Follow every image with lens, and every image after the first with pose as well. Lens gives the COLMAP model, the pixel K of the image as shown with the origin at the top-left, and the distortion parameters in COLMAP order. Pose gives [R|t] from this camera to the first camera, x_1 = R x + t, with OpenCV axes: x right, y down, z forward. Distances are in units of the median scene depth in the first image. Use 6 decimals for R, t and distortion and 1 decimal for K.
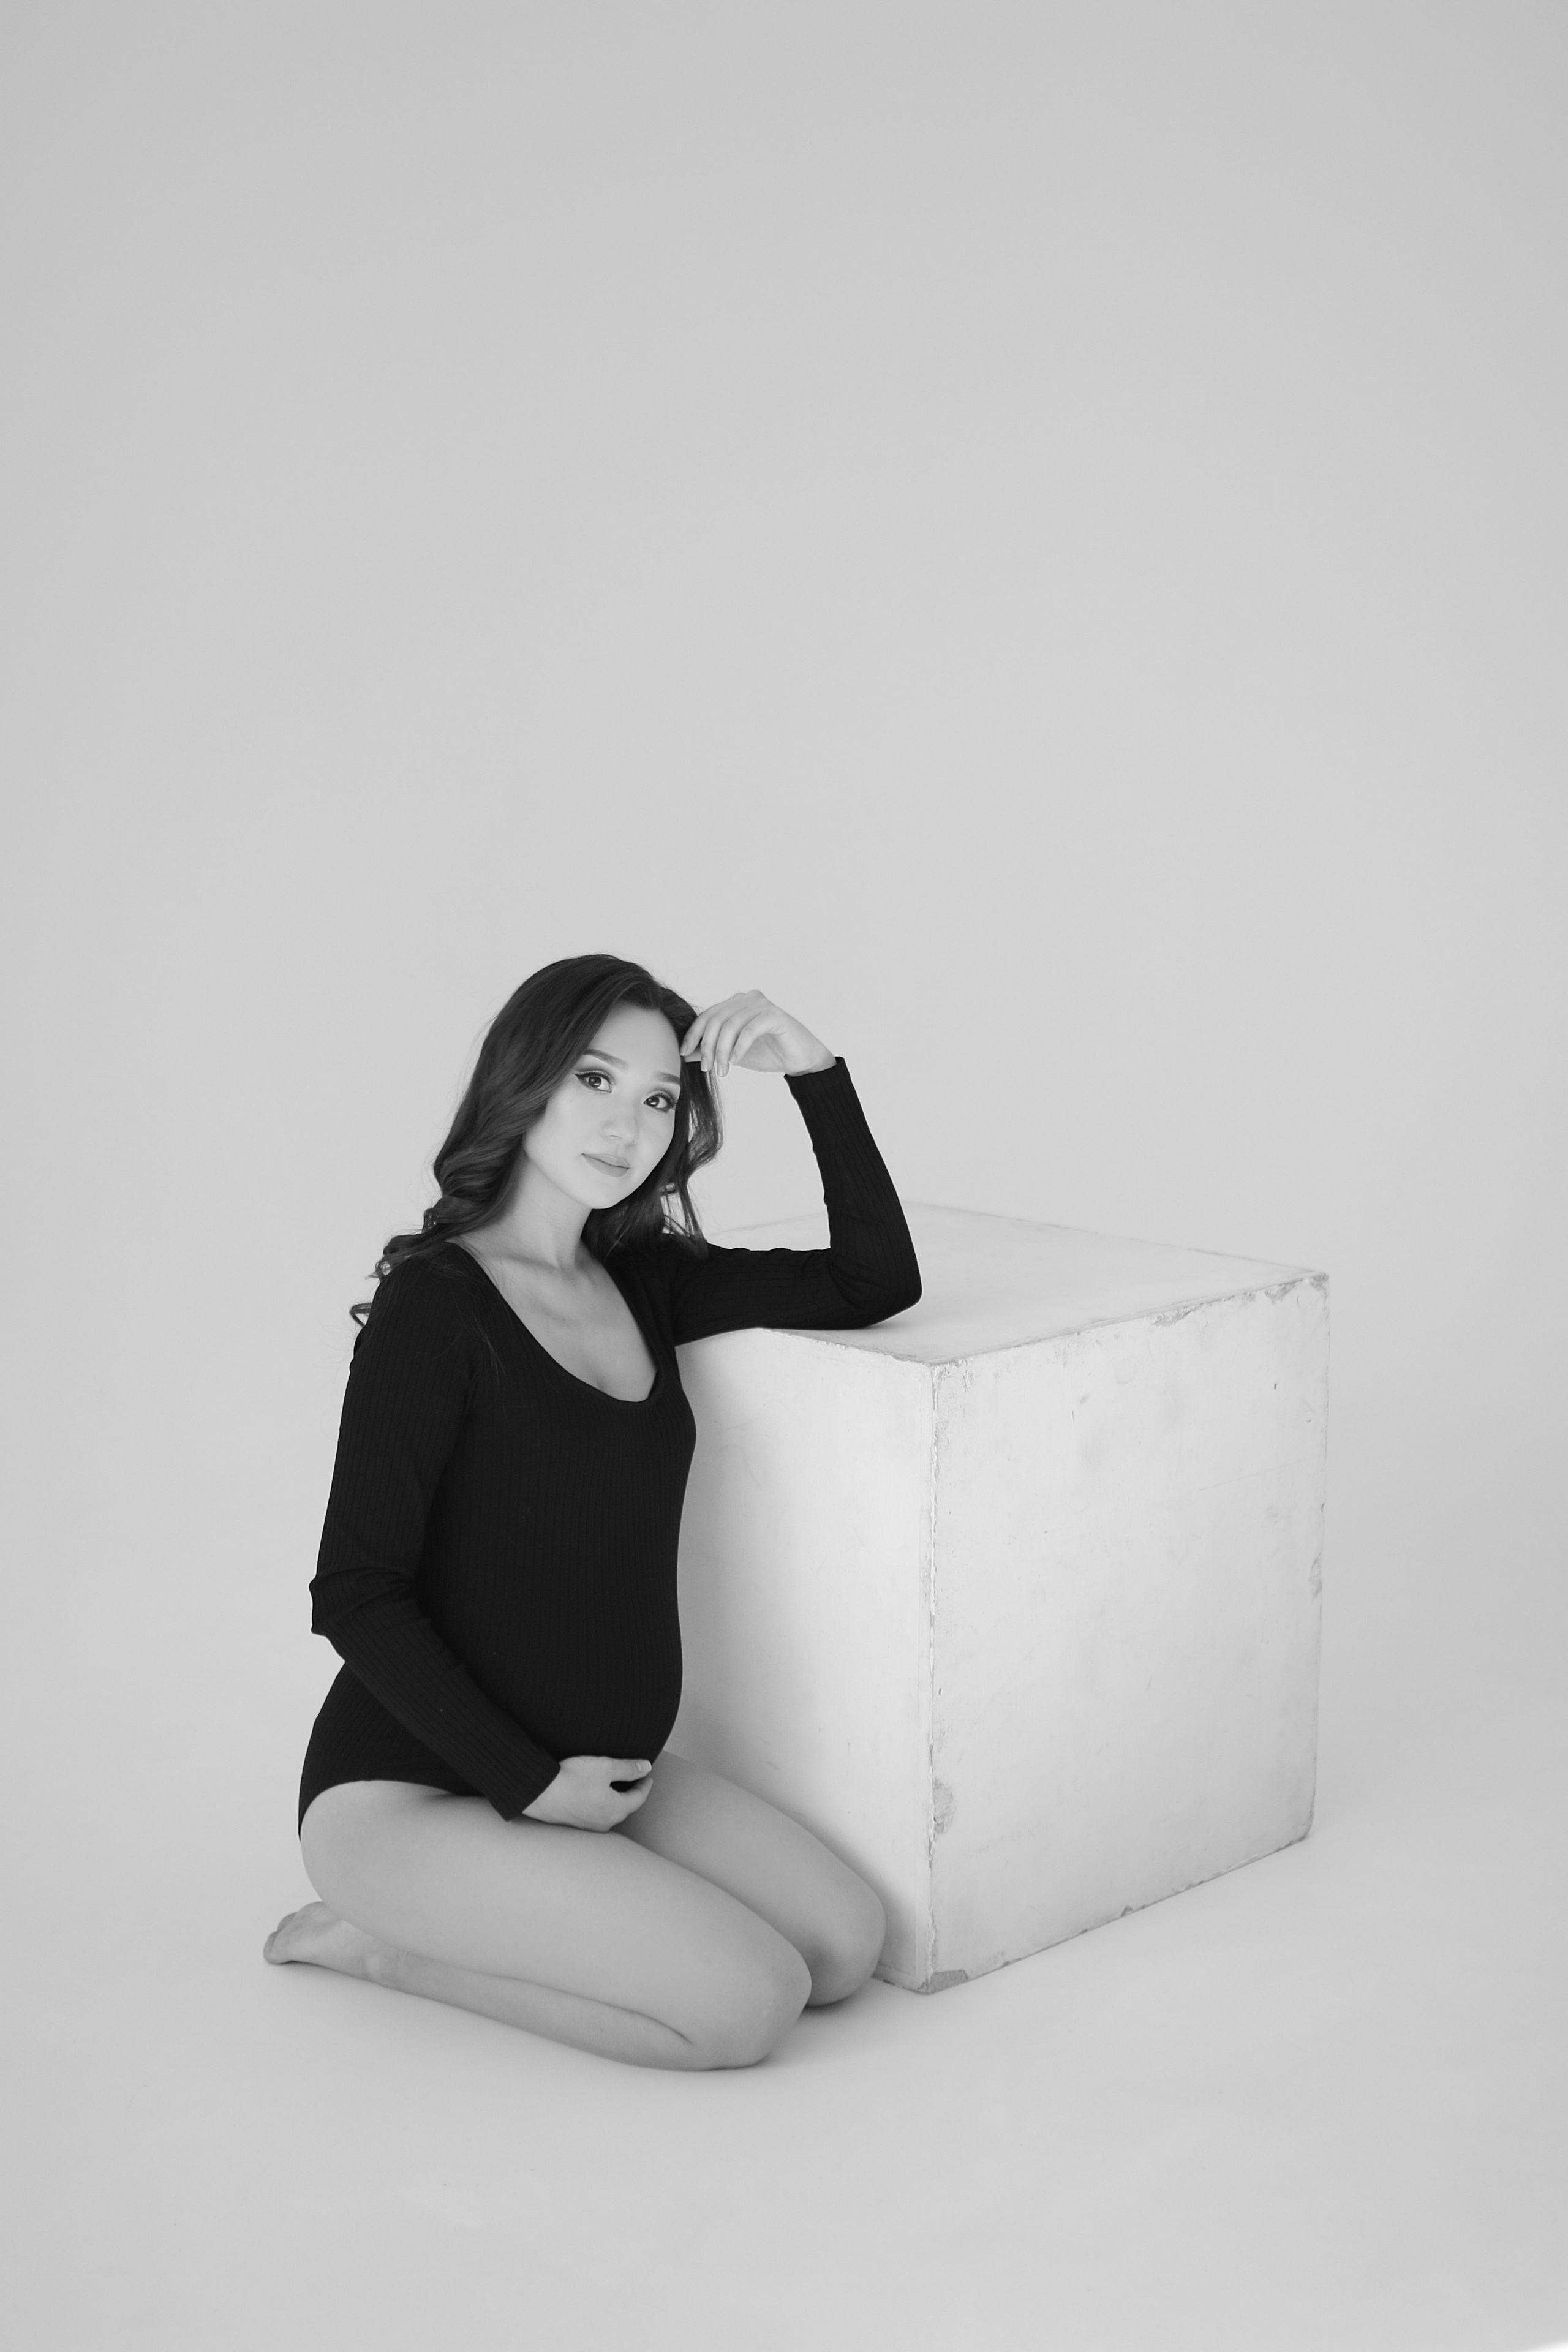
lens RADIAL K [[3650.7, 0, 784.0], [0, 3650.7, 1176.0], [0, 0, 1]] dist [-0.023776, -0.060461]
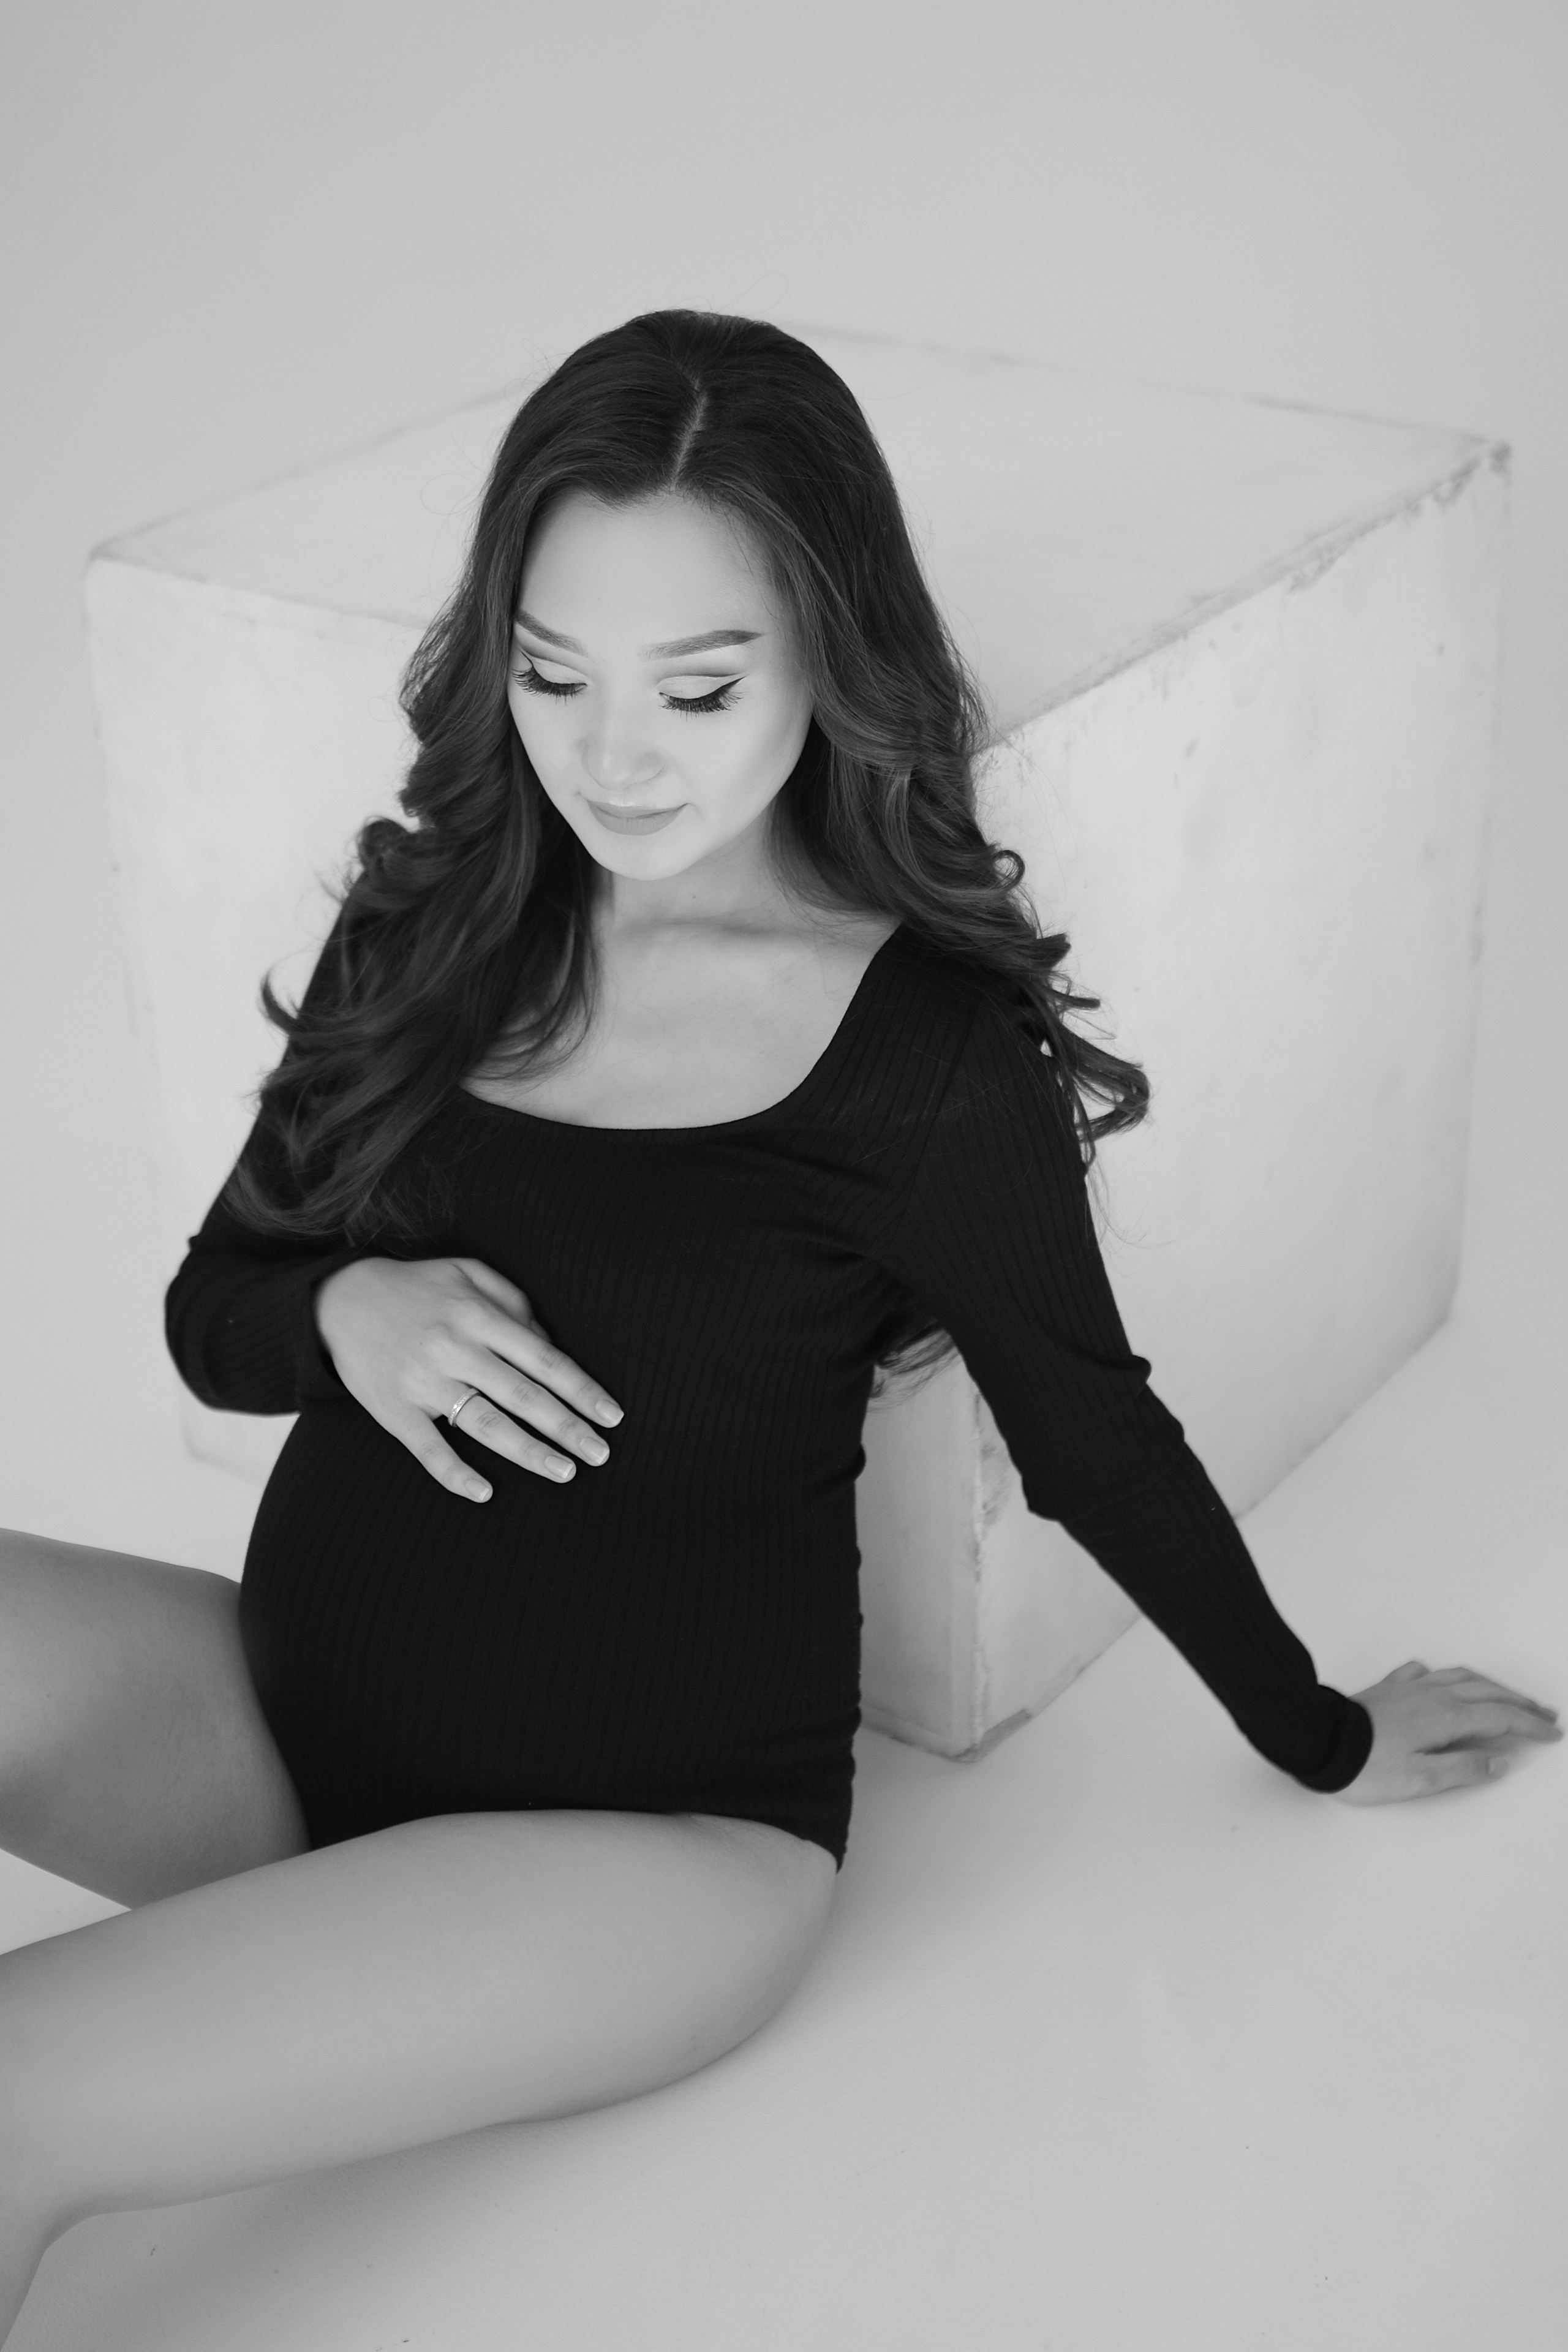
lens RADIAL K [[3650.7, 0, 784.0], [0, 3650.7, 1176.0], [0, 0, 1]] dist [-0.023776, -0.060461]
pose [[0.987339, -0.098989, 0.123943, -0.054262], [0.056559, 0.949719, 0.307953, -0.051429], [-0.148195, -0.297044, 0.943294, 0.453441]]
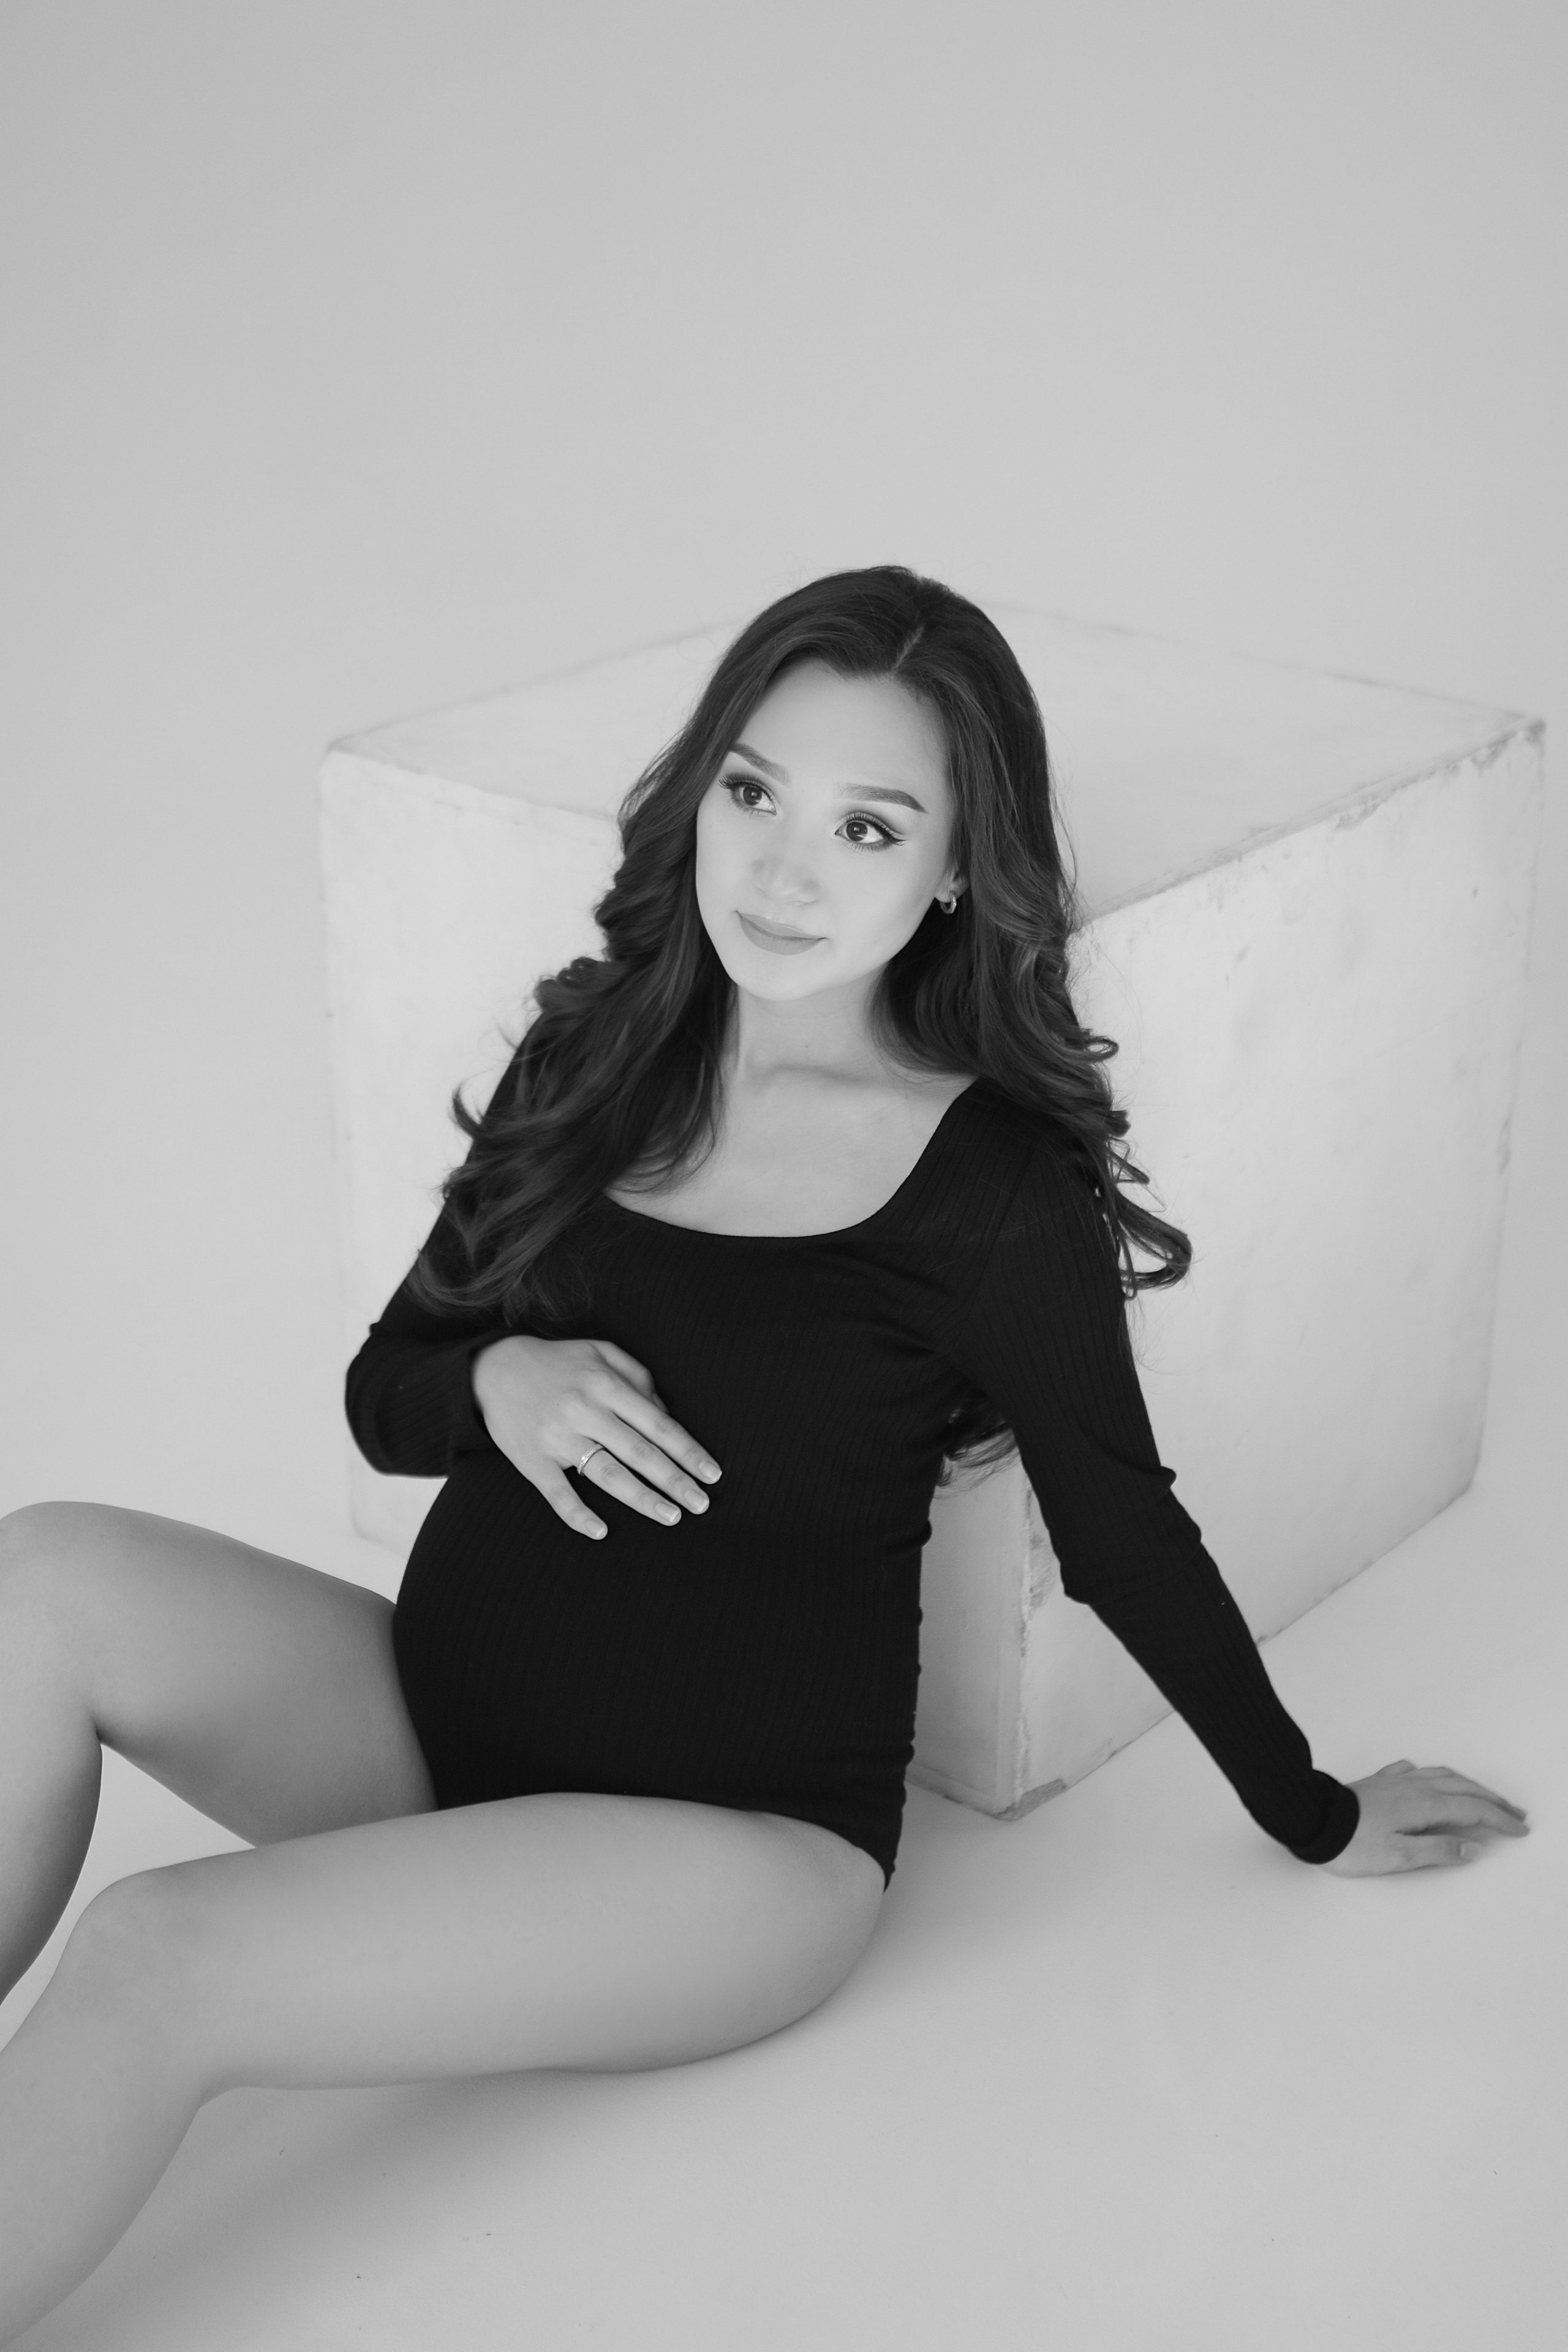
lens RADIAL K [[3627.2, 0, 784.0], [0, 3627.2, 1176.0], [0, 0, 1]] dist [-0.031647, -0.061783]
pose [[0.996144, -0.031405, 0.081915, -0.054311], [0.011609, 0.972705, 0.231754, -0.051837], [-0.086957, -0.229909, 0.969319, 0.355635]]
